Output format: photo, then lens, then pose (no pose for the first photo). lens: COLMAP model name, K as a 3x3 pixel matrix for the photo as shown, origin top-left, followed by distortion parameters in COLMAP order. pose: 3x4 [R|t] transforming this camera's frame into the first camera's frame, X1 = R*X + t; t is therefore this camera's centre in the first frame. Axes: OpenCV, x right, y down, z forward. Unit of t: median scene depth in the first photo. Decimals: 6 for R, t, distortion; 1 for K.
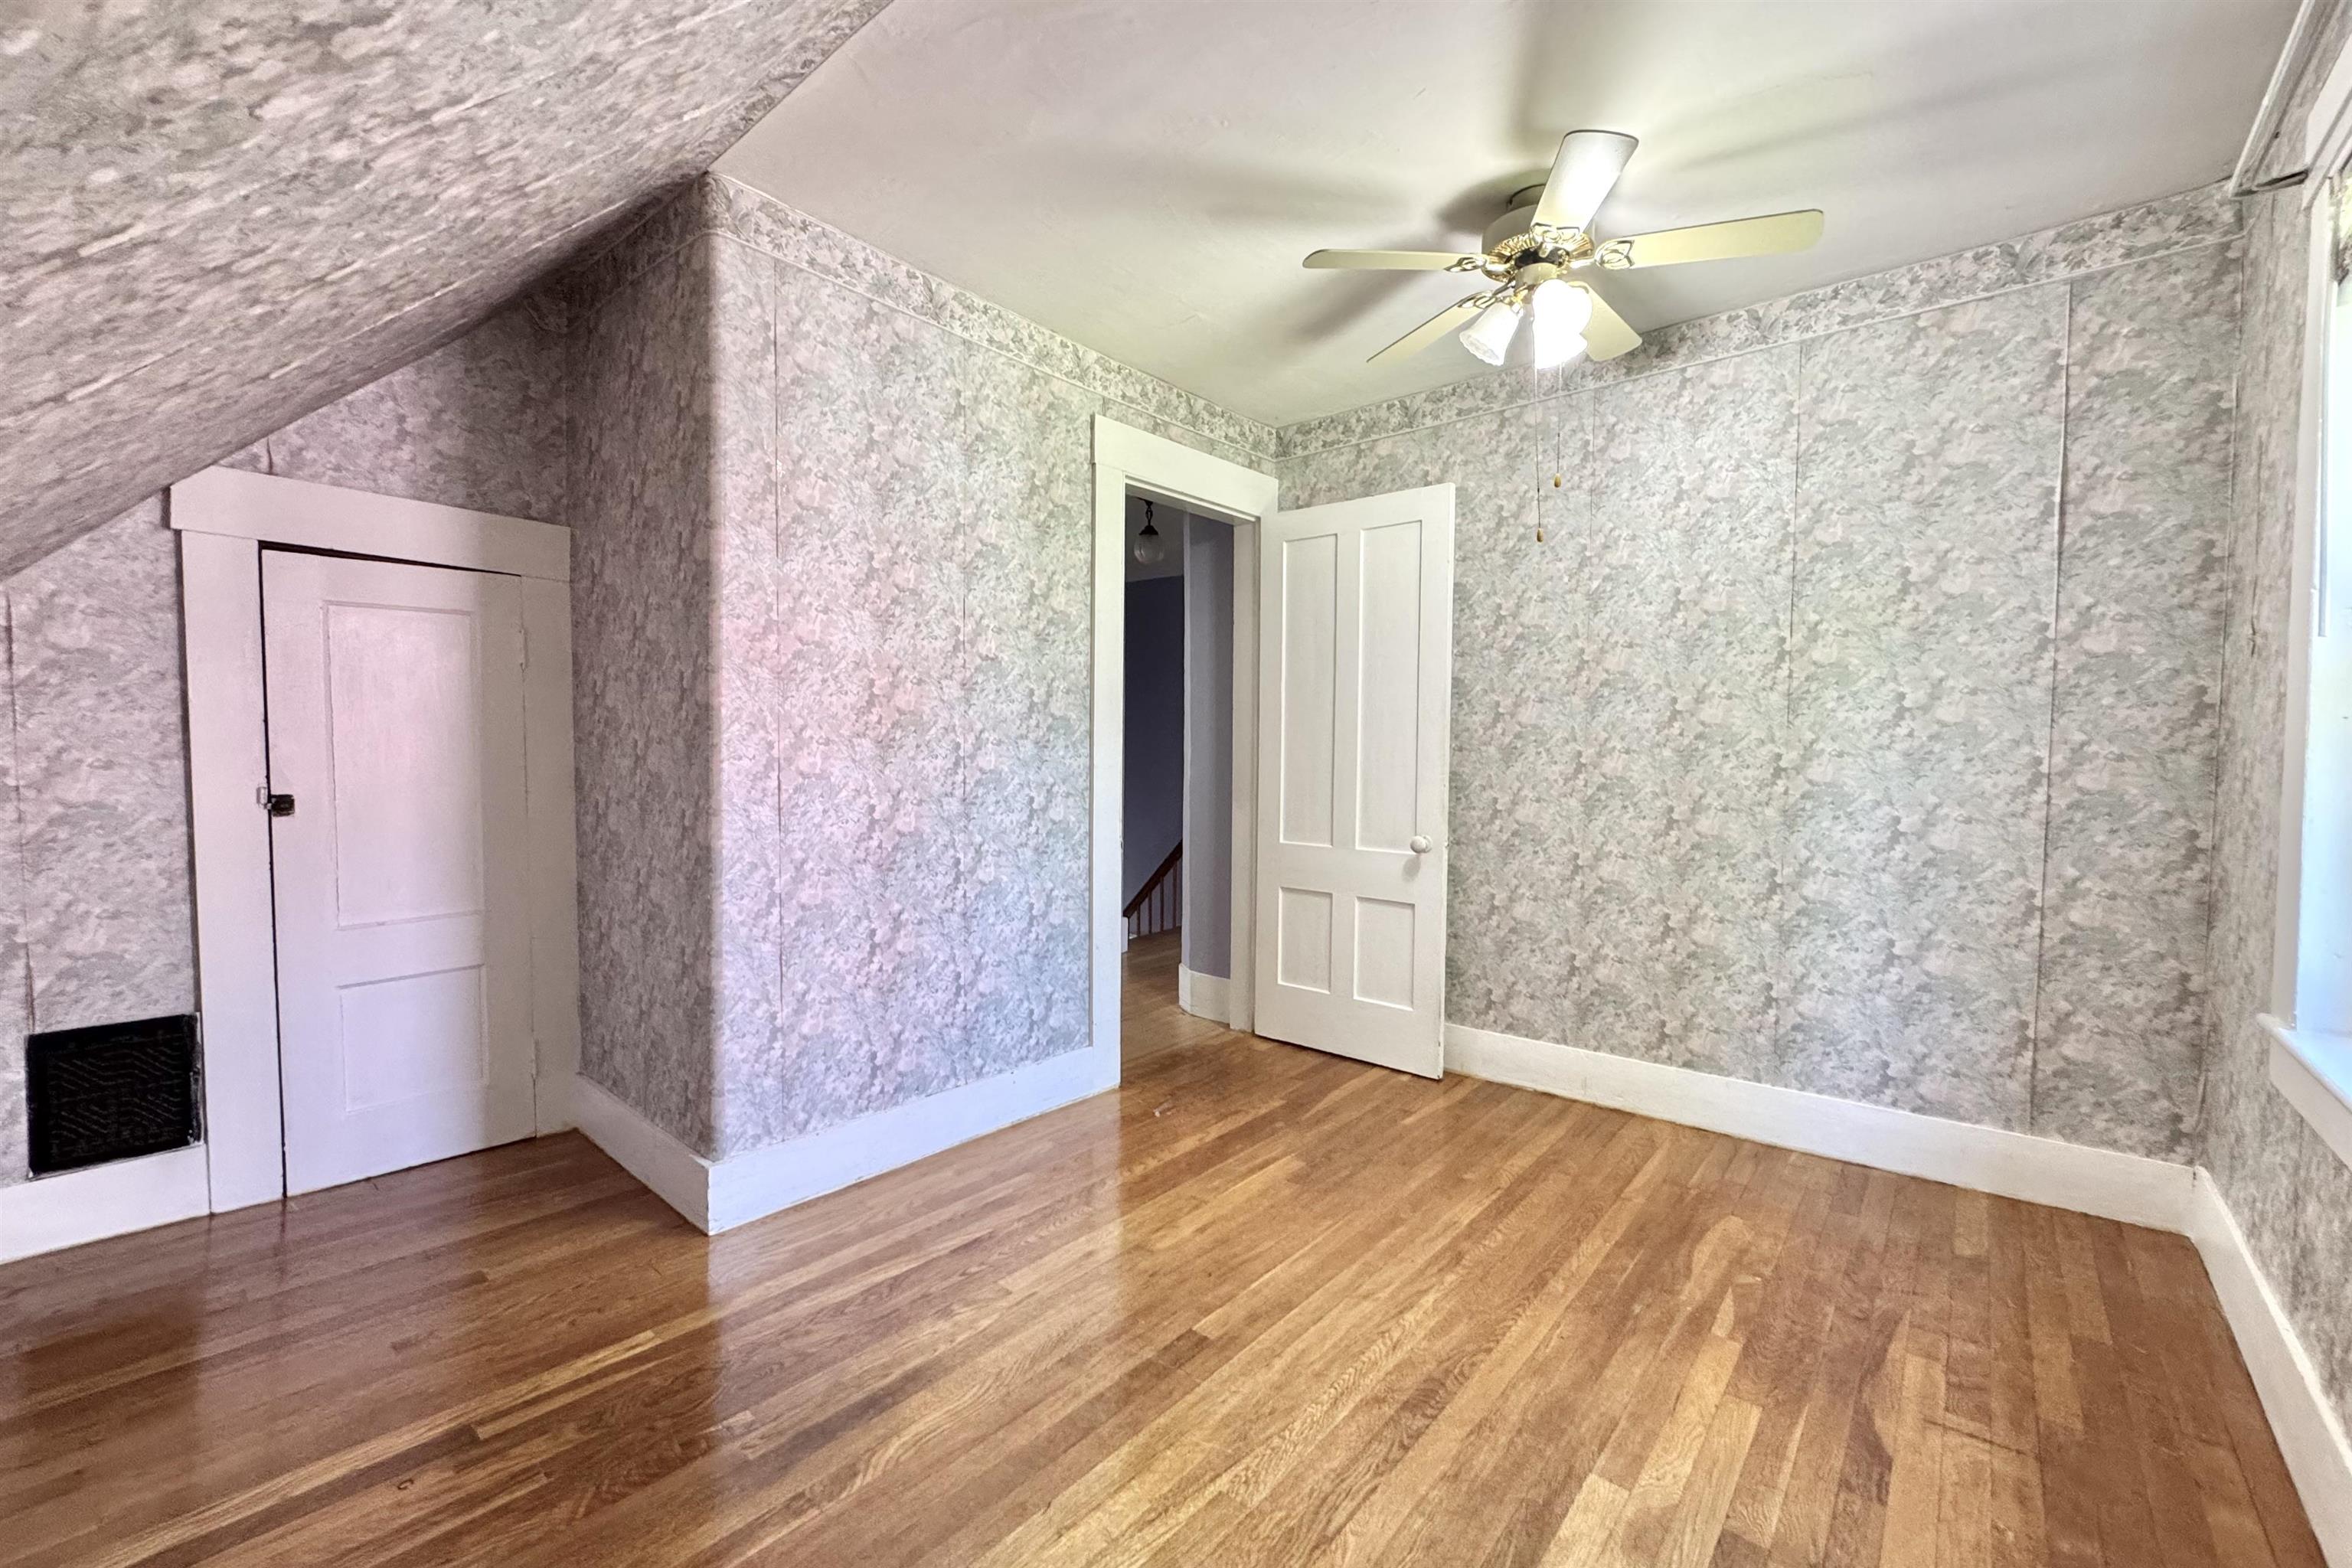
lens RADIAL K [[940.1, 0, 1181.2], [0, 940.1, 788.7], [0, 0, 1]] dist [-0.002985, 0.000506]
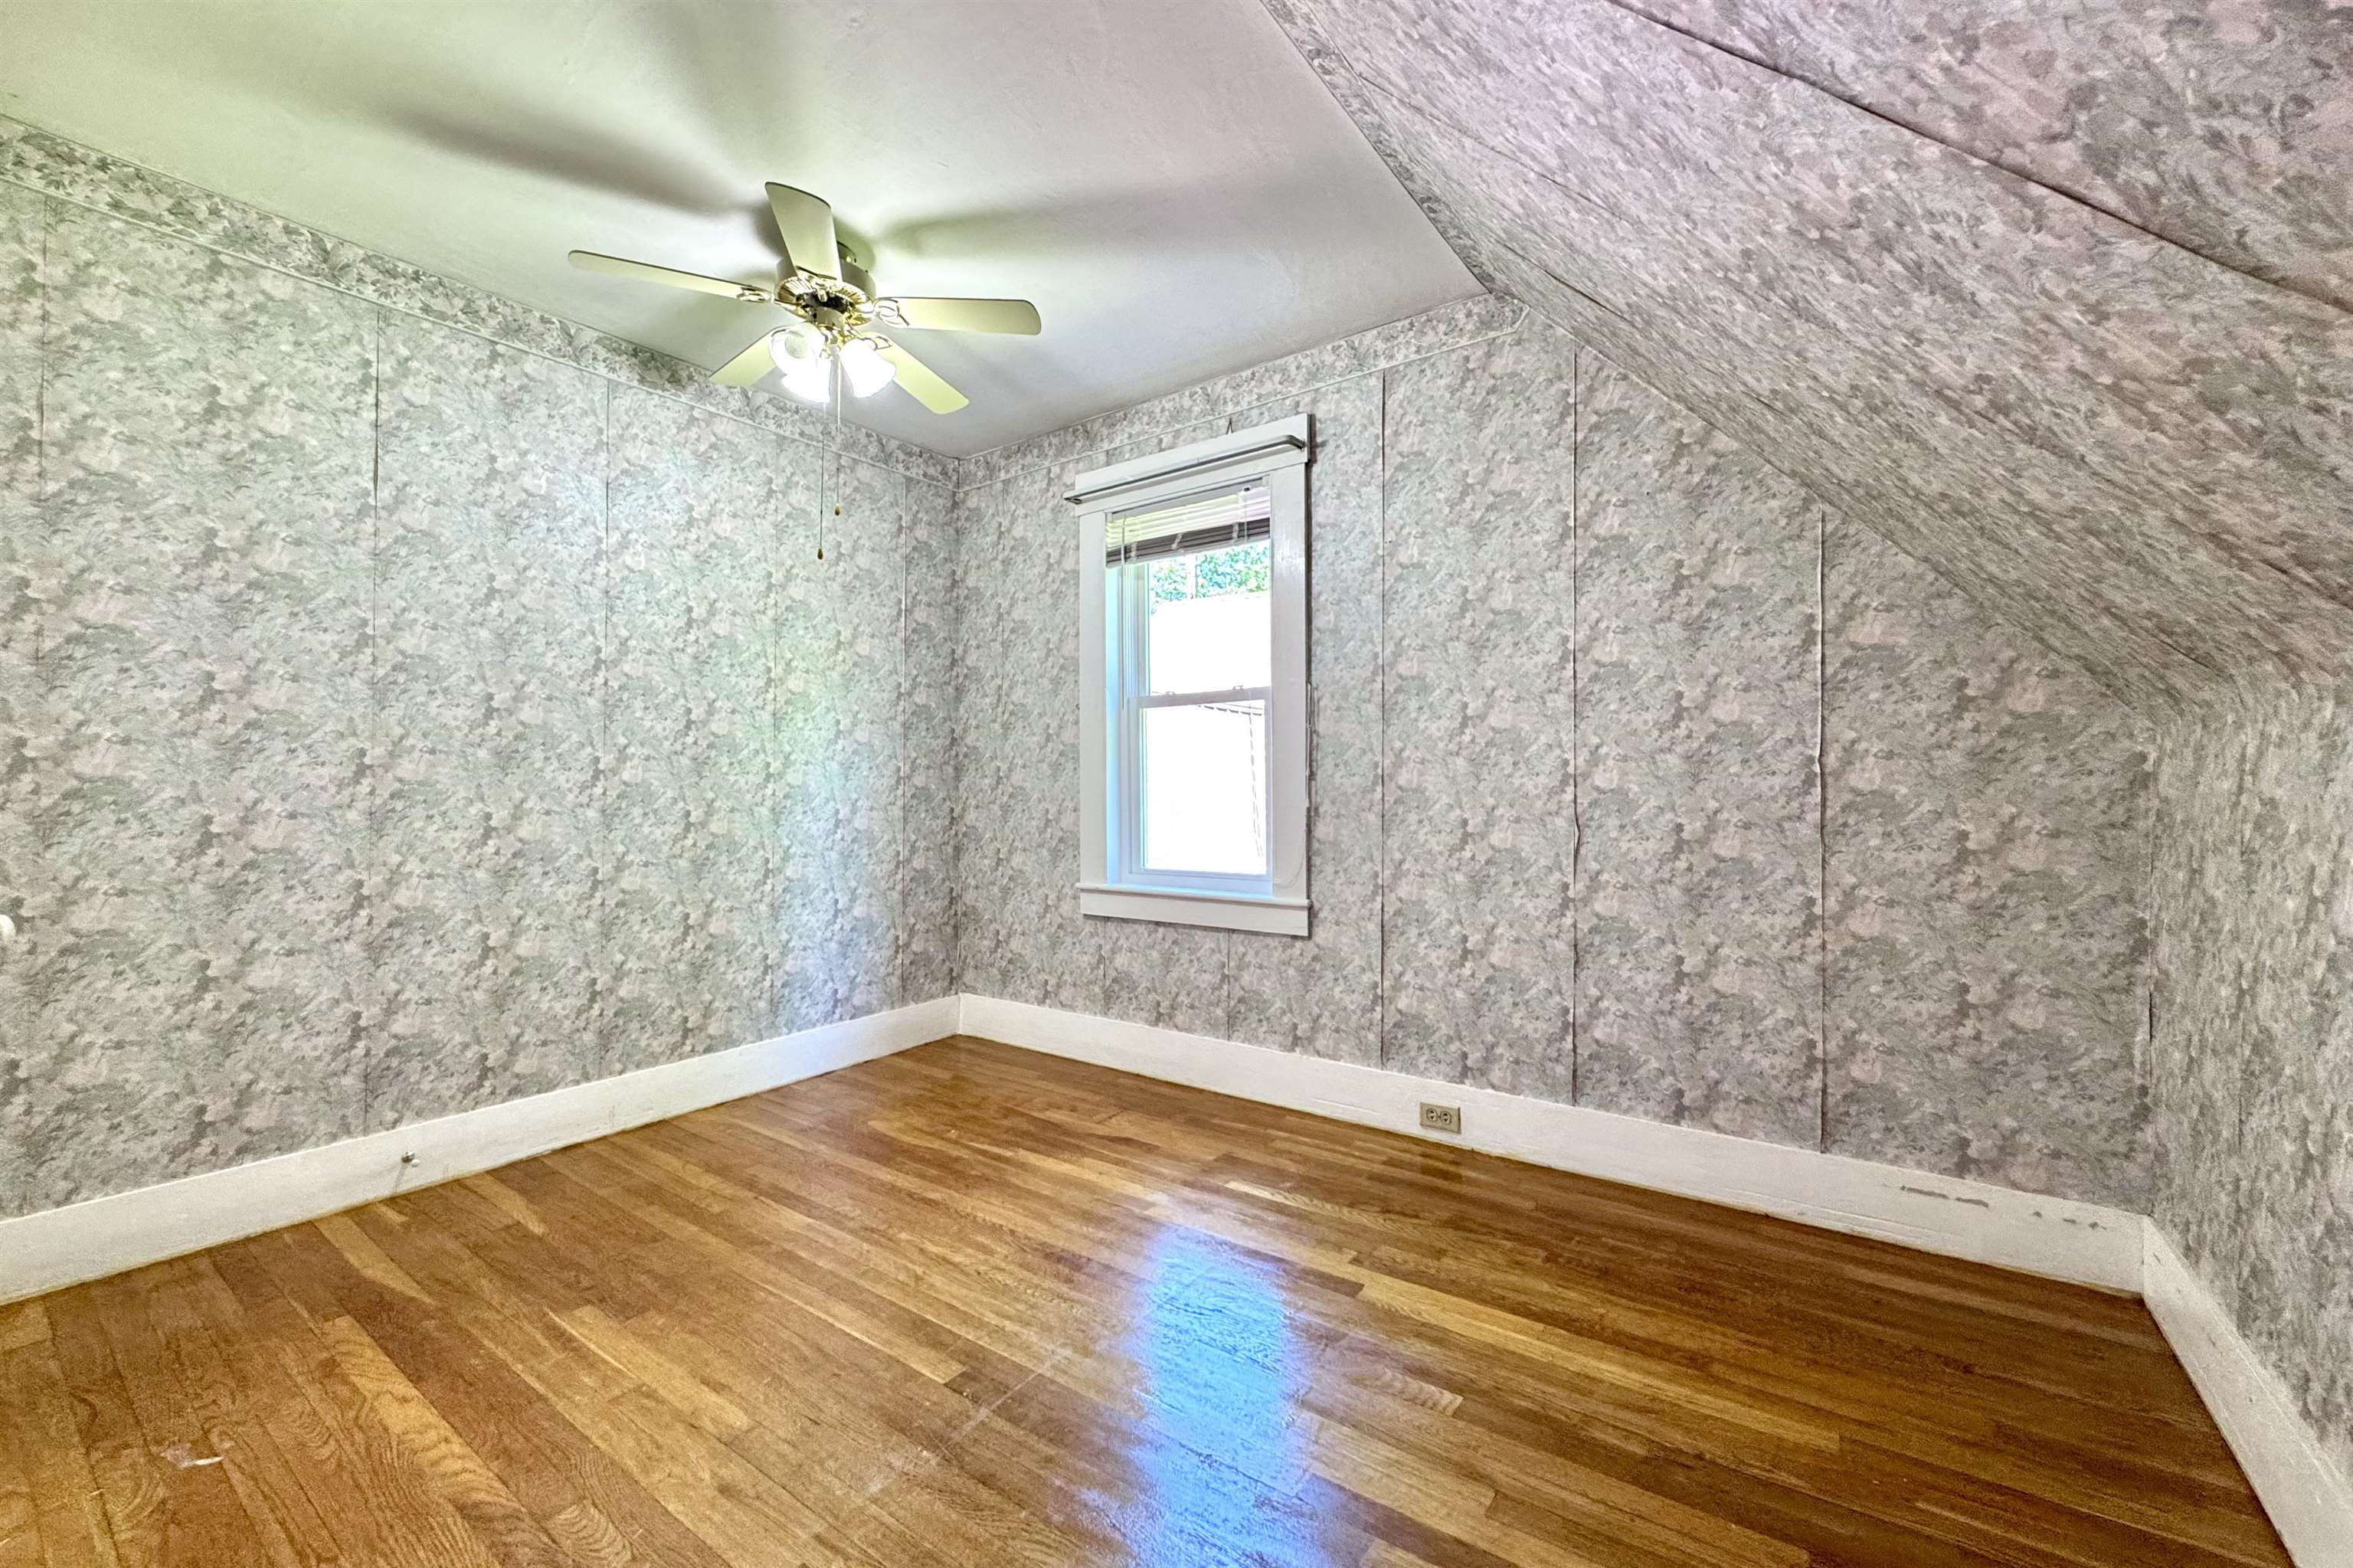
lens RADIAL K [[940.5, 0, 1183.6], [0, 940.5, 786.1], [0, 0, 1]] dist [-0.002985, 0.000506]
pose [[-0.076929, -0.002408, 0.997034, -0.662225], [0.041741, 0.999113, 0.005633, 0.008988], [-0.996162, 0.042050, -0.076760, 0.602299]]
